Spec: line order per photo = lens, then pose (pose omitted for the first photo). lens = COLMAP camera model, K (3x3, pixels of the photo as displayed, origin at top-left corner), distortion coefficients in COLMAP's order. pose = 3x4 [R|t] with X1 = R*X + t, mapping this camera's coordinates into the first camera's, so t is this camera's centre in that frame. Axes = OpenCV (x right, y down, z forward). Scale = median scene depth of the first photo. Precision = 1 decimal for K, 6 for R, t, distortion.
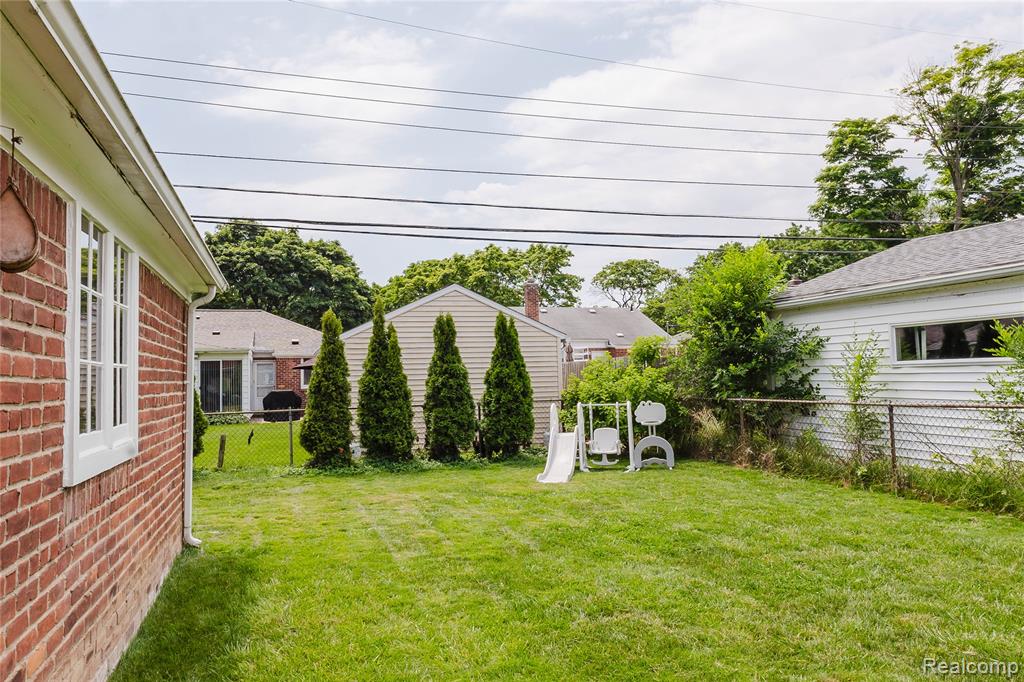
lens RADIAL K [[740.6, 0, 514.7], [0, 740.6, 305.8], [0, 0, 1]] dist [-0.006660, -0.005362]
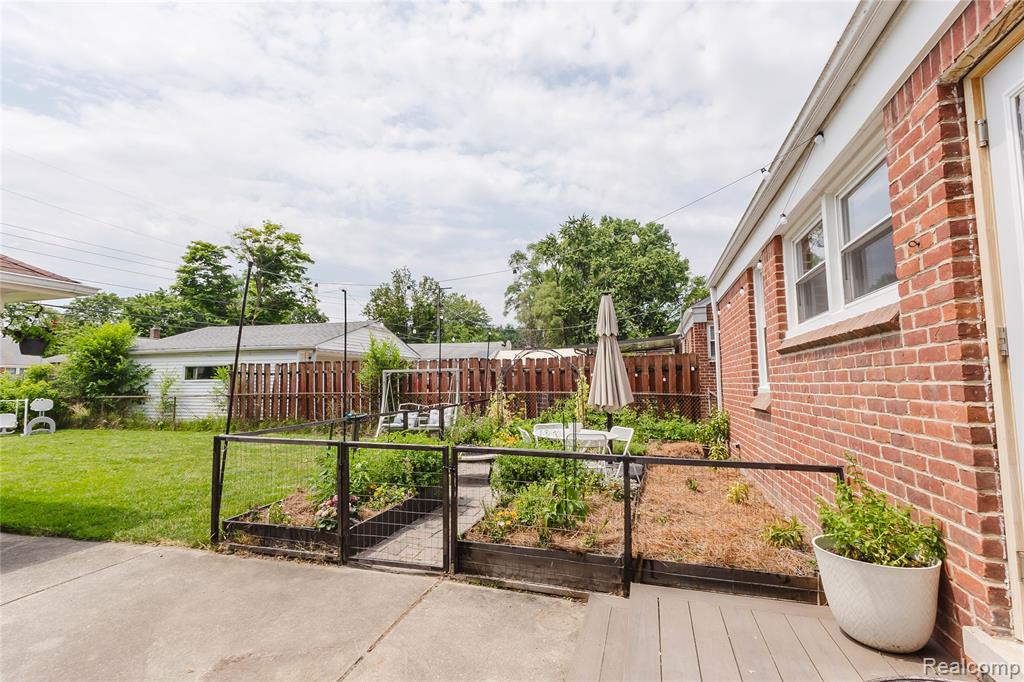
lens RADIAL K [[479.7, 0, 505.5], [0, 479.7, 340.0], [0, 0, 1]] dist [0.011968, -0.000675]
pose [[0.552701, 0.090468, 0.828454, -0.181651], [-0.080987, 0.995216, -0.054649, -0.043305], [-0.829435, -0.036890, 0.557384, -0.597025]]
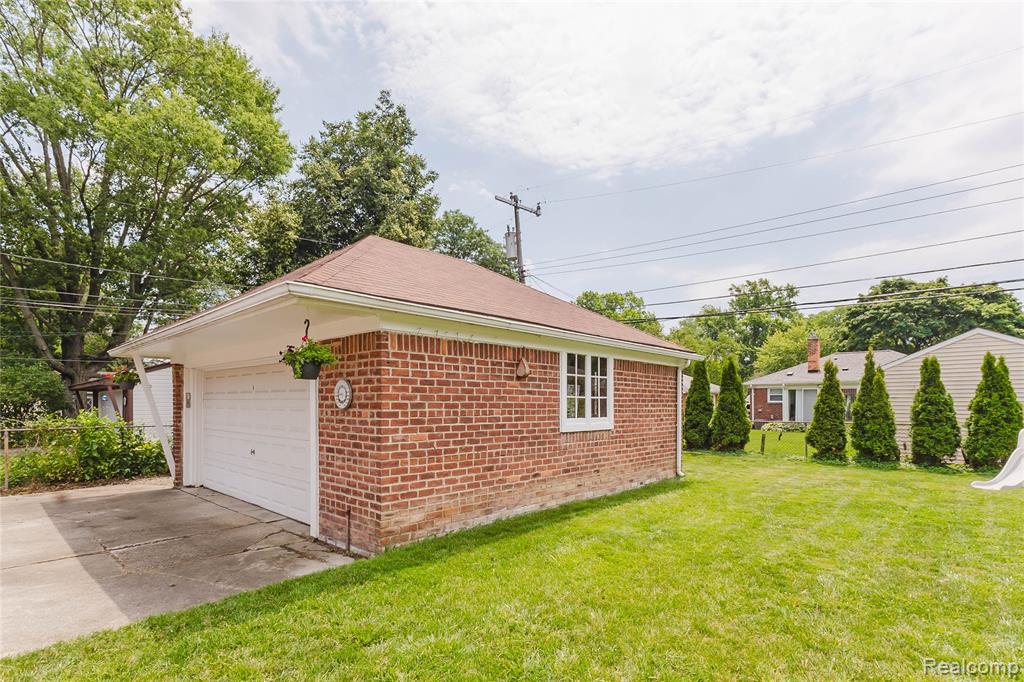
lens RADIAL K [[513.6, 0, 518.7], [0, 513.6, 407.8], [0, 0, 1]] dist [0.011577, -0.002364]
pose [[0.489661, 0.031119, -0.871357, 0.348316], [0.069116, 0.994833, 0.074369, -0.016358], [0.869169, -0.096640, 0.484980, -0.086082]]
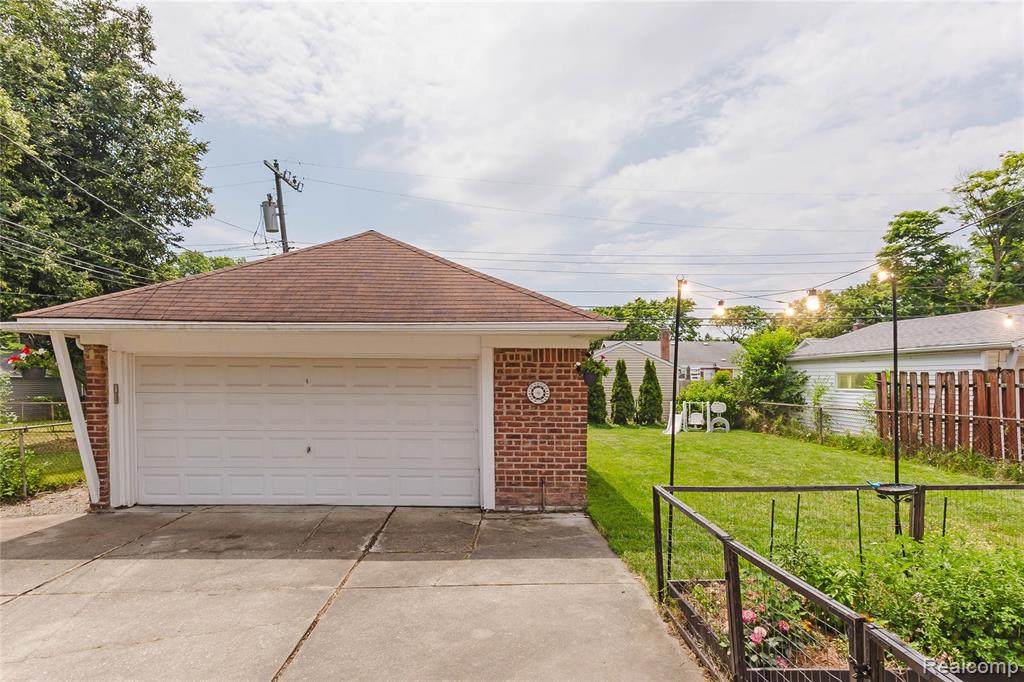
lens RADIAL K [[513.6, 0, 481.7], [0, 513.6, 383.7], [0, 0, 1]] dist [0.011577, -0.002364]
pose [[0.949244, 0.028388, -0.313258, -0.007409], [0.004772, 0.994505, 0.104583, -0.079550], [0.314506, -0.100769, 0.943892, -0.592277]]
